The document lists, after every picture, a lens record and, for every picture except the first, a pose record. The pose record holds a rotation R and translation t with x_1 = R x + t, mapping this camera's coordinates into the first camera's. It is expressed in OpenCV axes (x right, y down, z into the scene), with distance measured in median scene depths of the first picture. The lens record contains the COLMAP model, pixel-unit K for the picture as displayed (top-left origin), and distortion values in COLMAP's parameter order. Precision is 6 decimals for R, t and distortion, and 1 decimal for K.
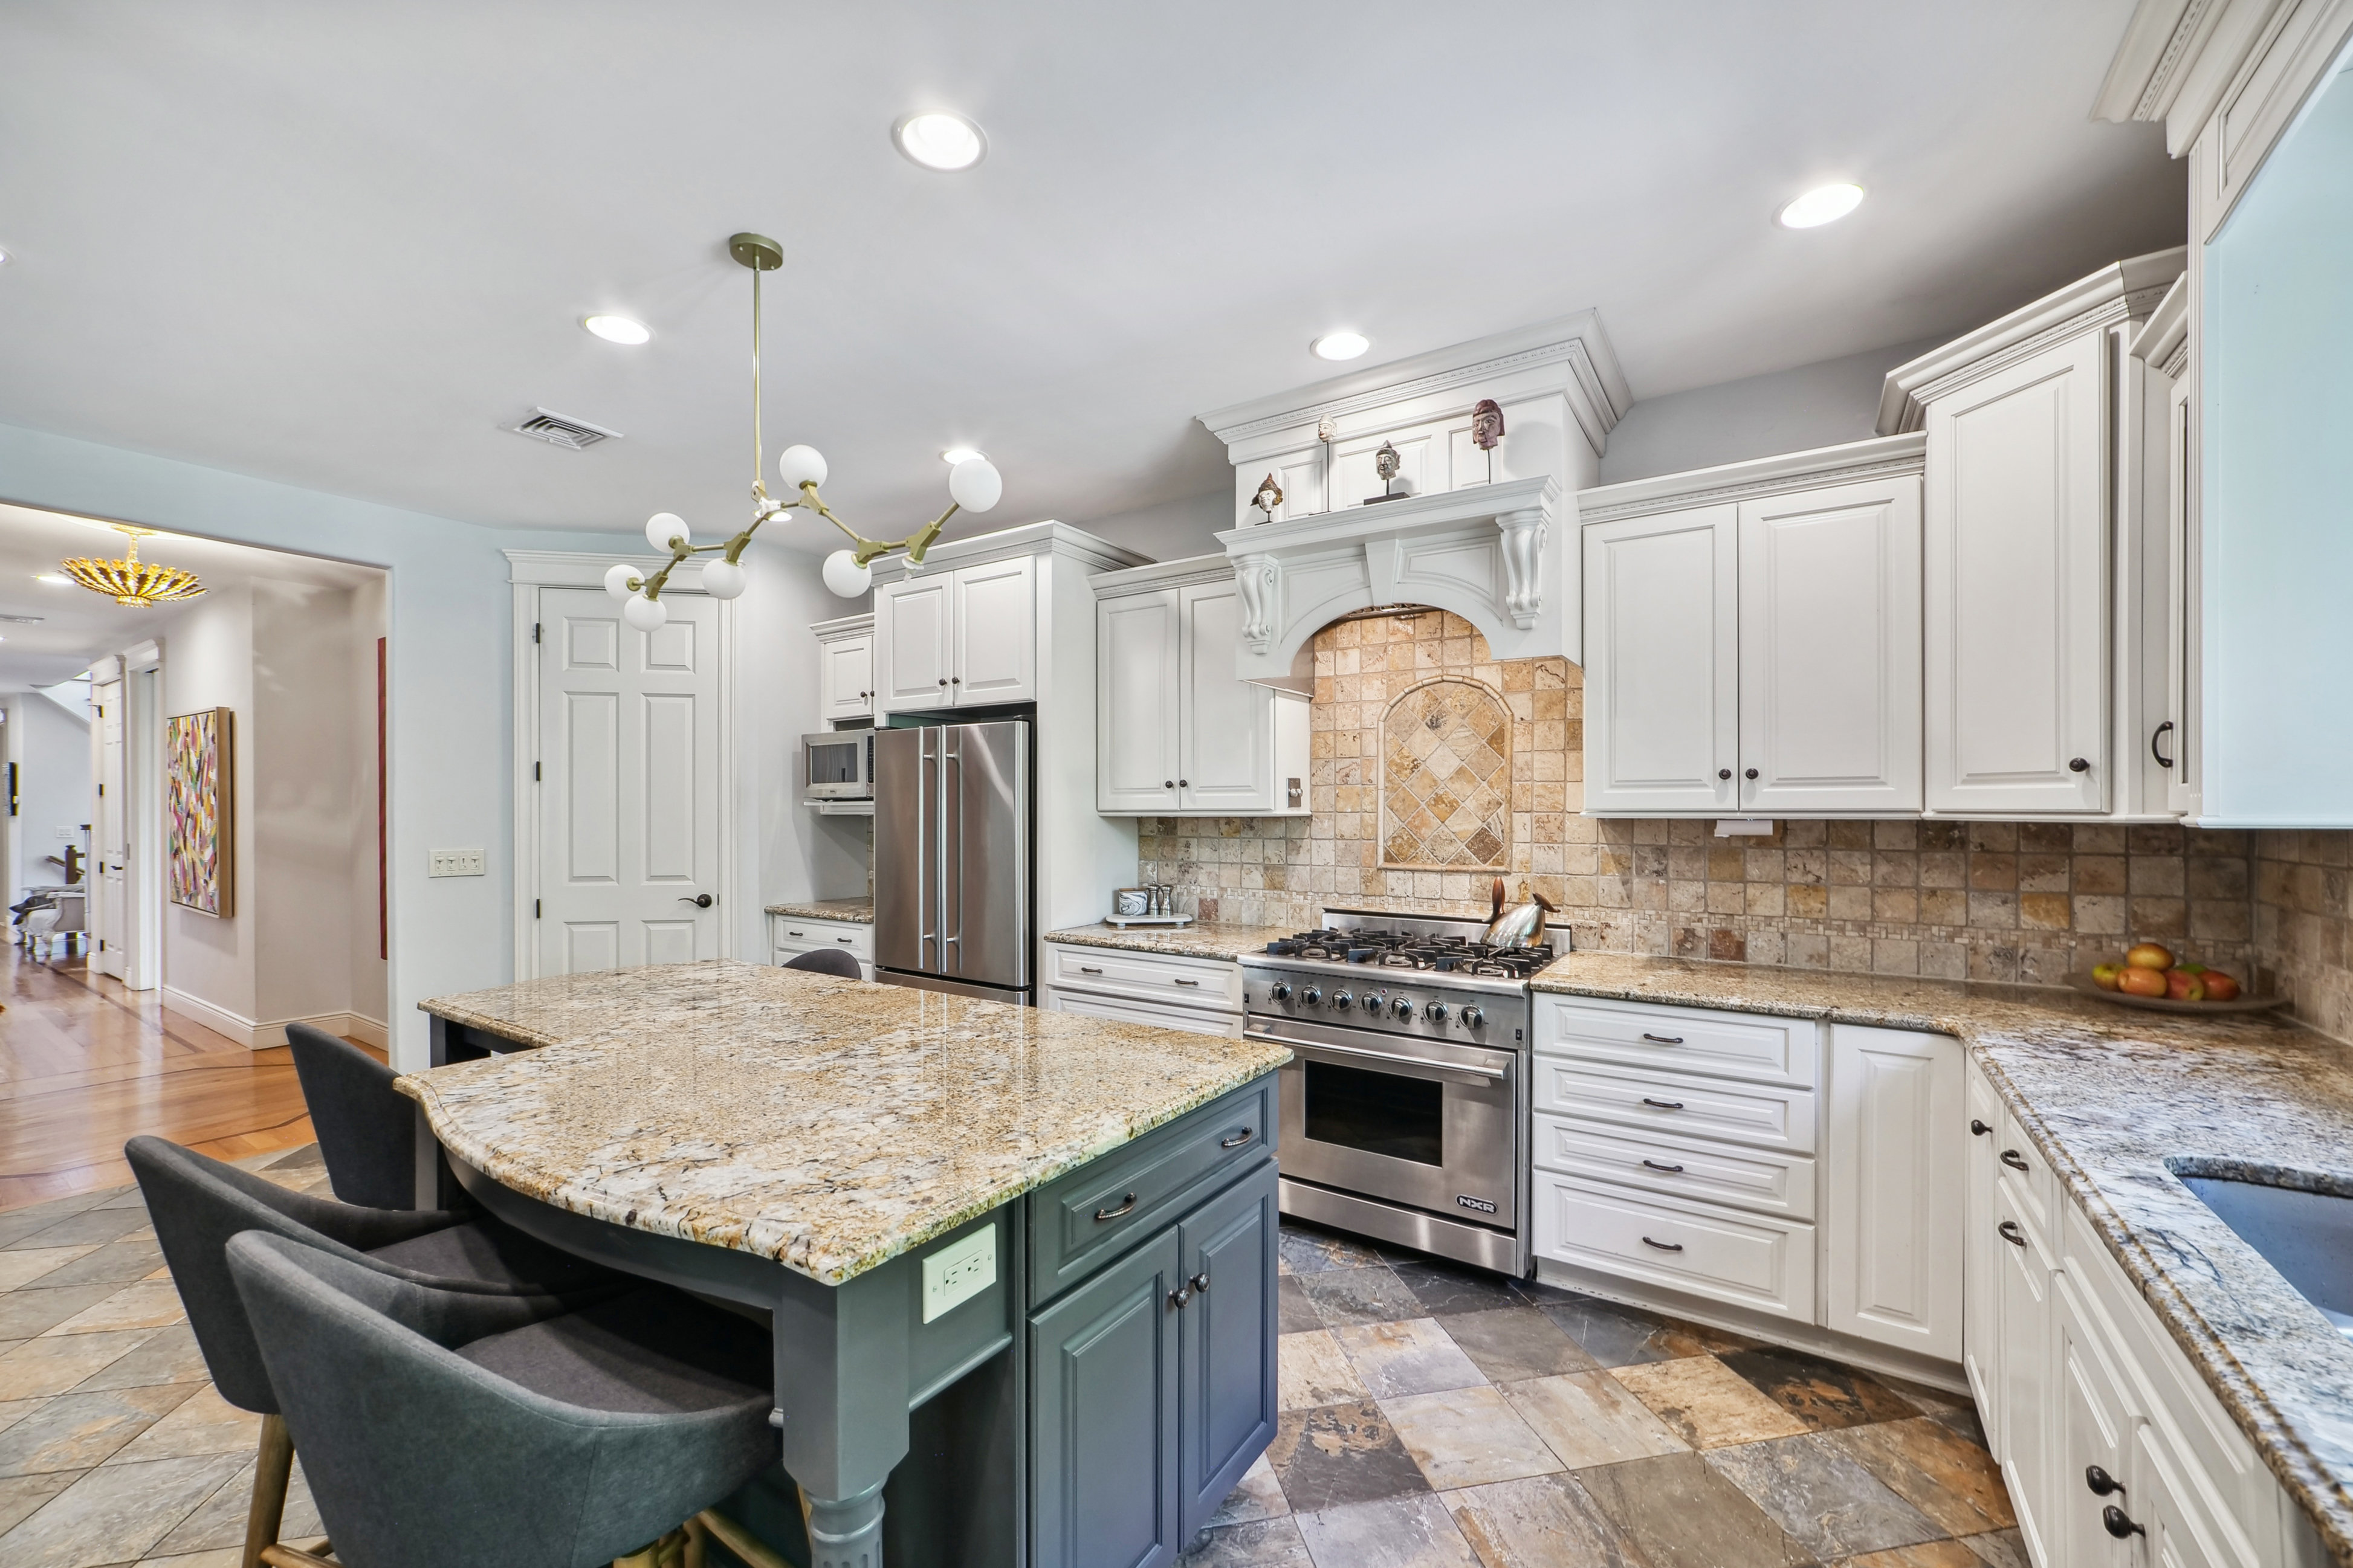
lens RADIAL K [[937.0, 0, 1170.2], [0, 937.0, 809.5], [0, 0, 1]] dist [-0.000034, 0.000067]
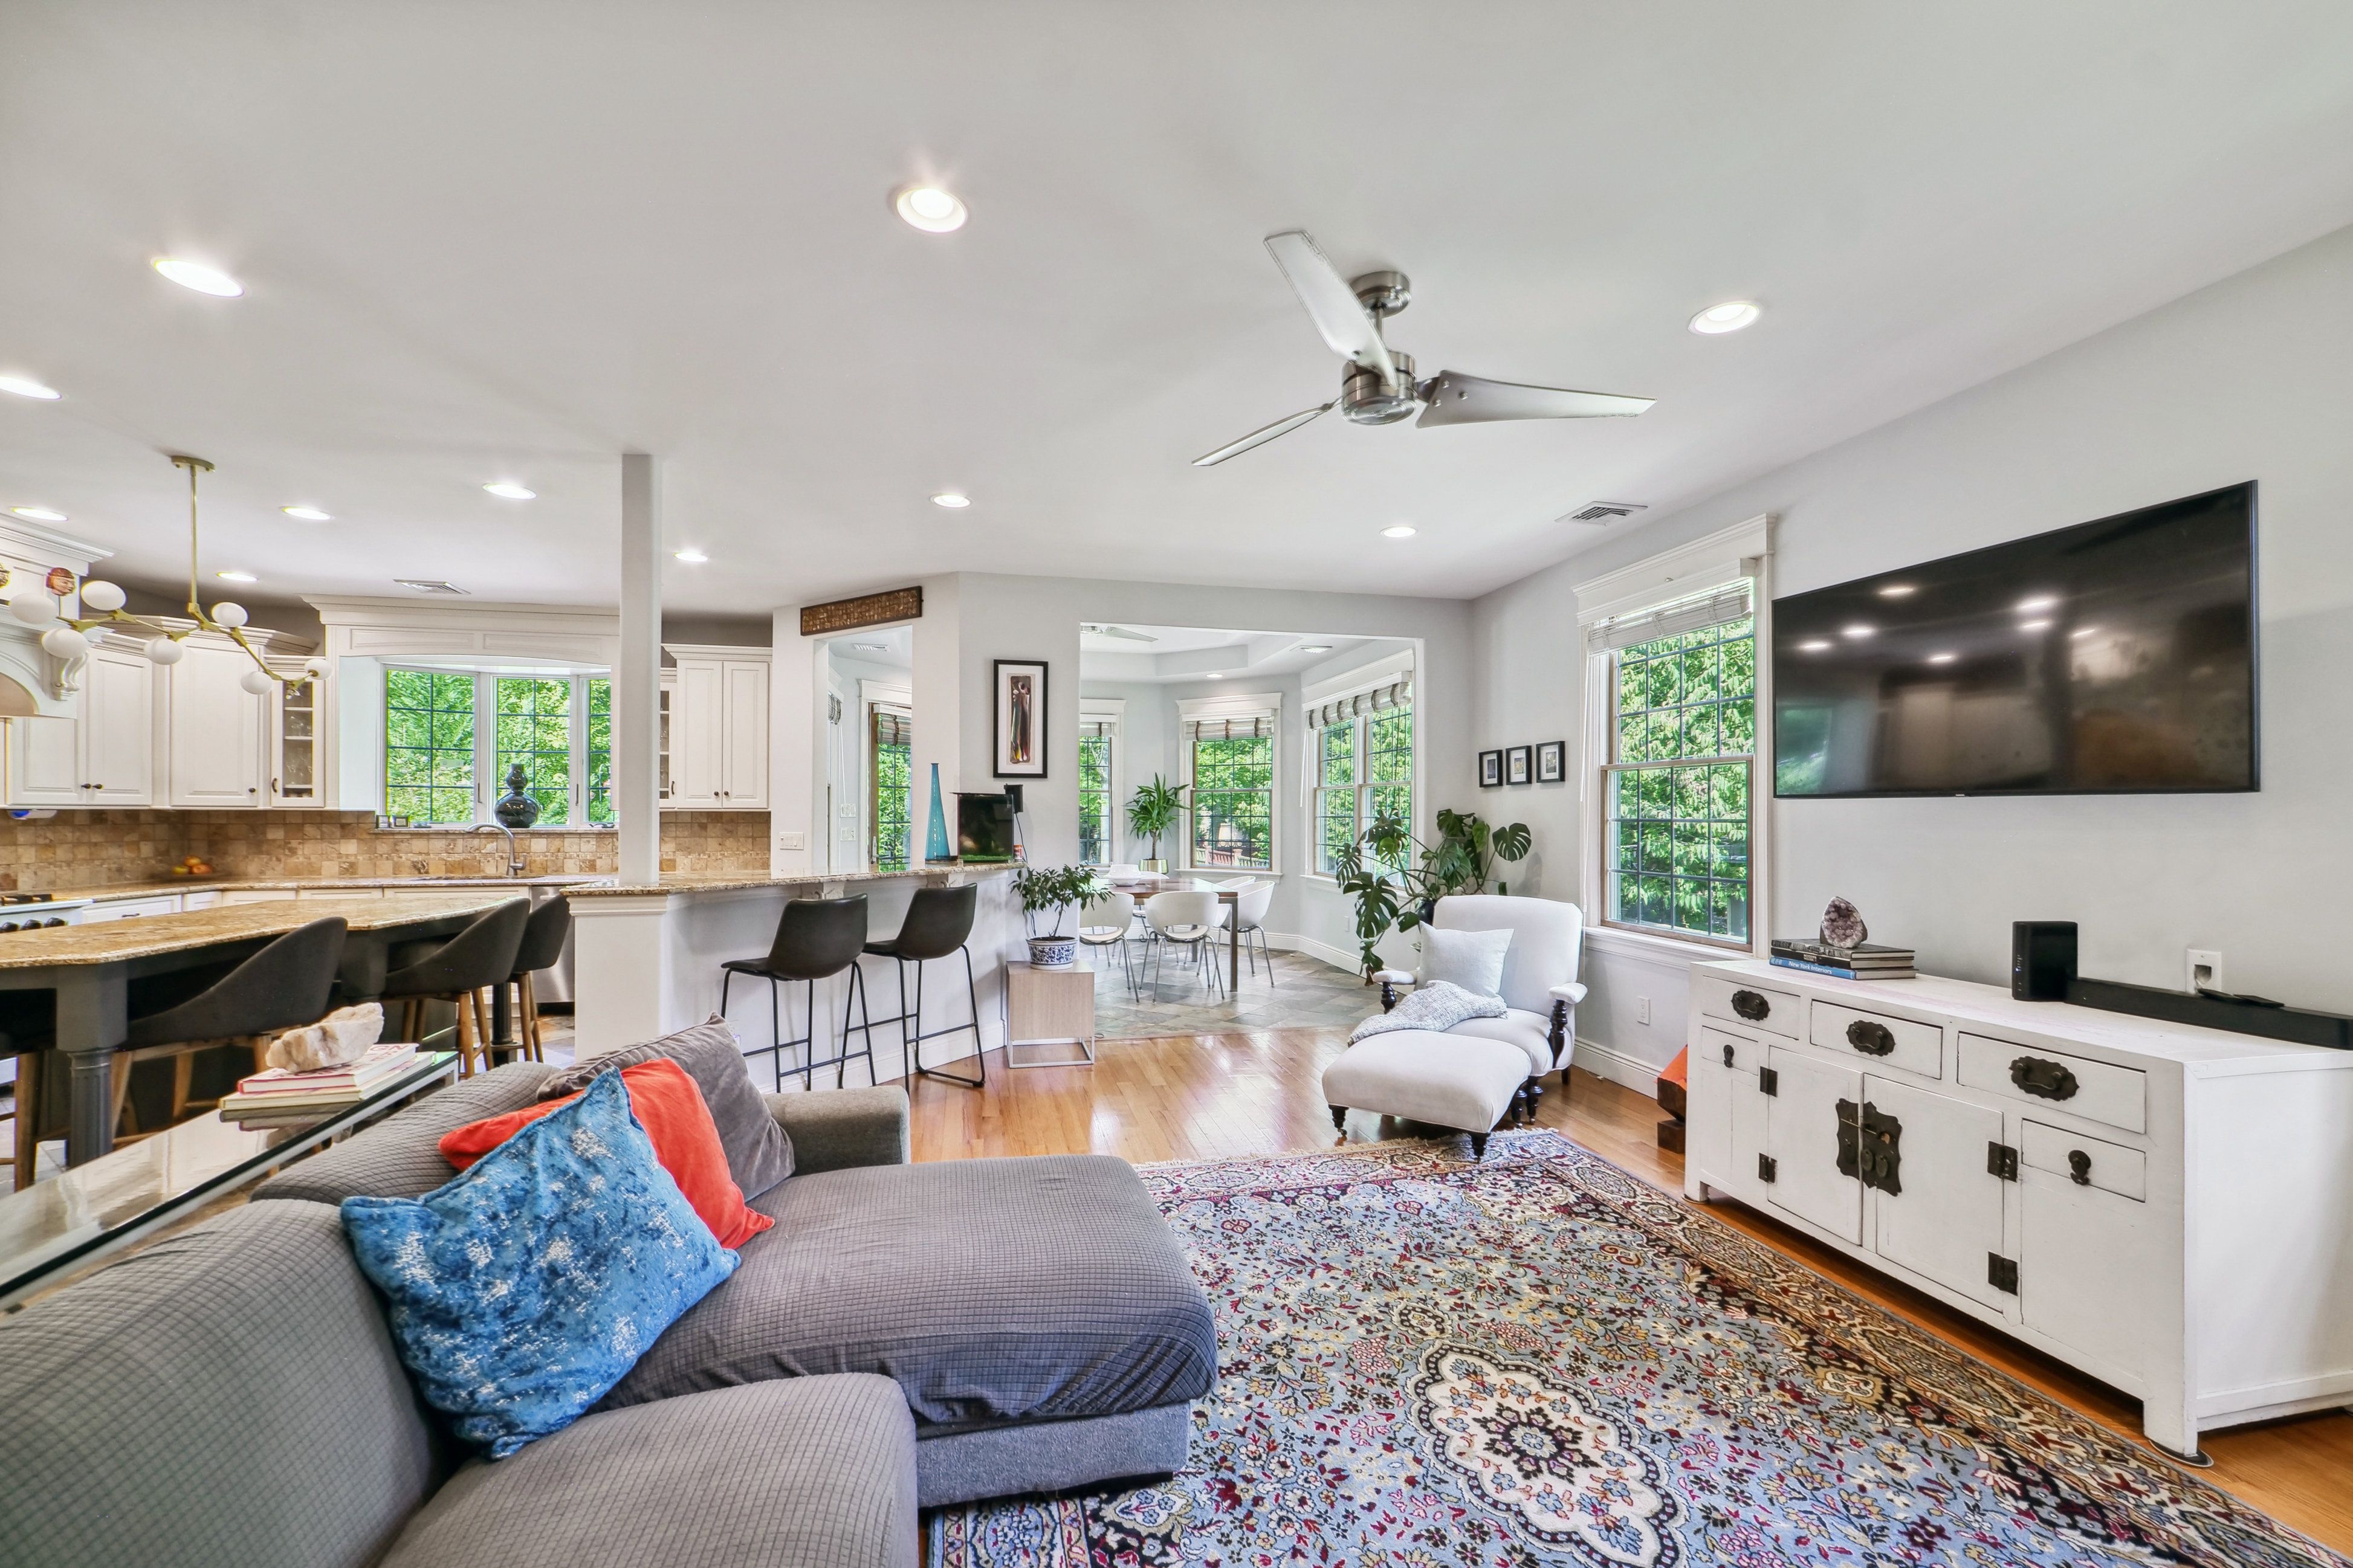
lens RADIAL K [[937.0, 0, 1170.2], [0, 937.0, 809.5], [0, 0, 1]] dist [-0.000034, 0.000067]
pose [[-0.722838, 0.002340, 0.691013, -2.426741], [-0.002024, 0.999983, -0.005503, 0.017728], [-0.691014, -0.005376, -0.722821, 0.877685]]
